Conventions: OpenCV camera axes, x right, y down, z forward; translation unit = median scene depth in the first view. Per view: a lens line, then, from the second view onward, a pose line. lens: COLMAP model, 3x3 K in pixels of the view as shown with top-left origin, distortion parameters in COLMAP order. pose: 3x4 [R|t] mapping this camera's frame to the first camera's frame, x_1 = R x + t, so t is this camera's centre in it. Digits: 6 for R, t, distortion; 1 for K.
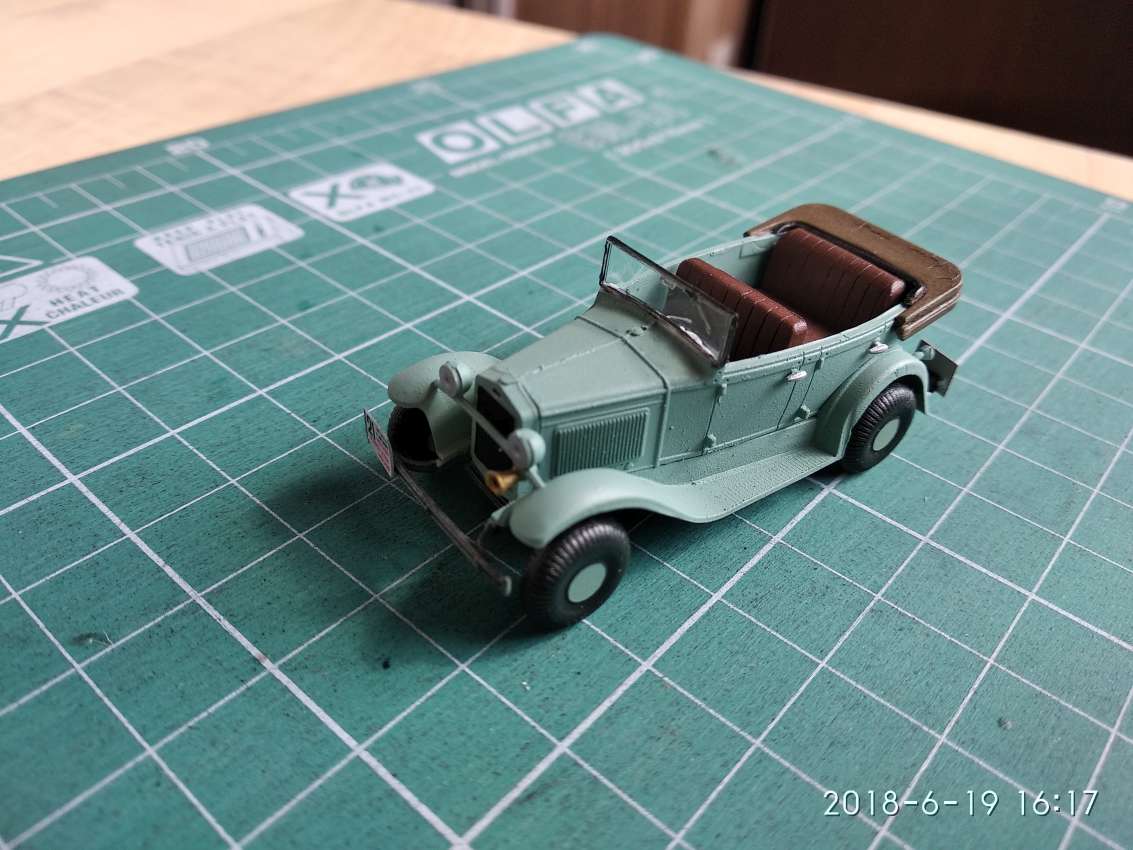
lens RADIAL K [[942.3, 0, 566.5], [0, 942.3, 425.0], [0, 0, 1]] dist [0.002762, -0.101232]
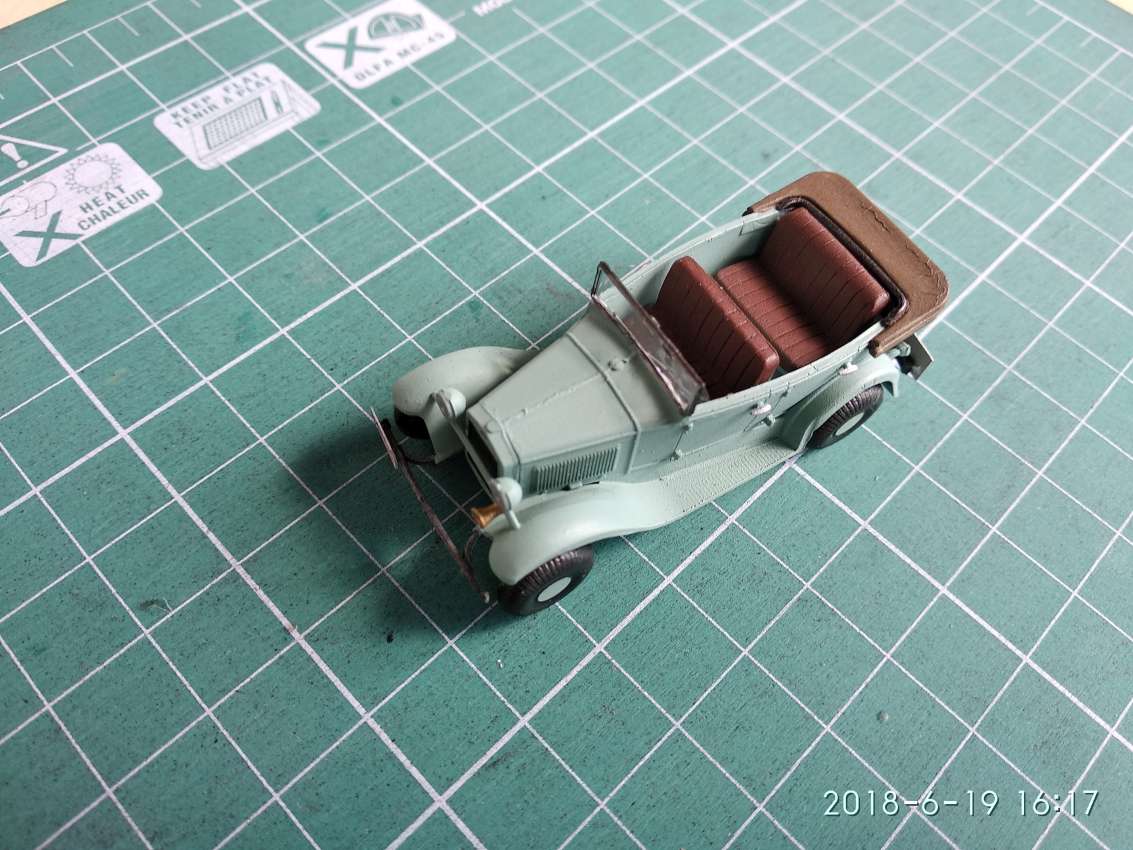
lens RADIAL K [[942.3, 0, 566.5], [0, 942.3, 425.0], [0, 0, 1]] dist [0.002762, -0.101232]
pose [[0.996758, 0.072797, -0.034277, 0.059260], [-0.054919, 0.926847, 0.371402, -0.444174], [0.058807, -0.368315, 0.927839, -0.038182]]
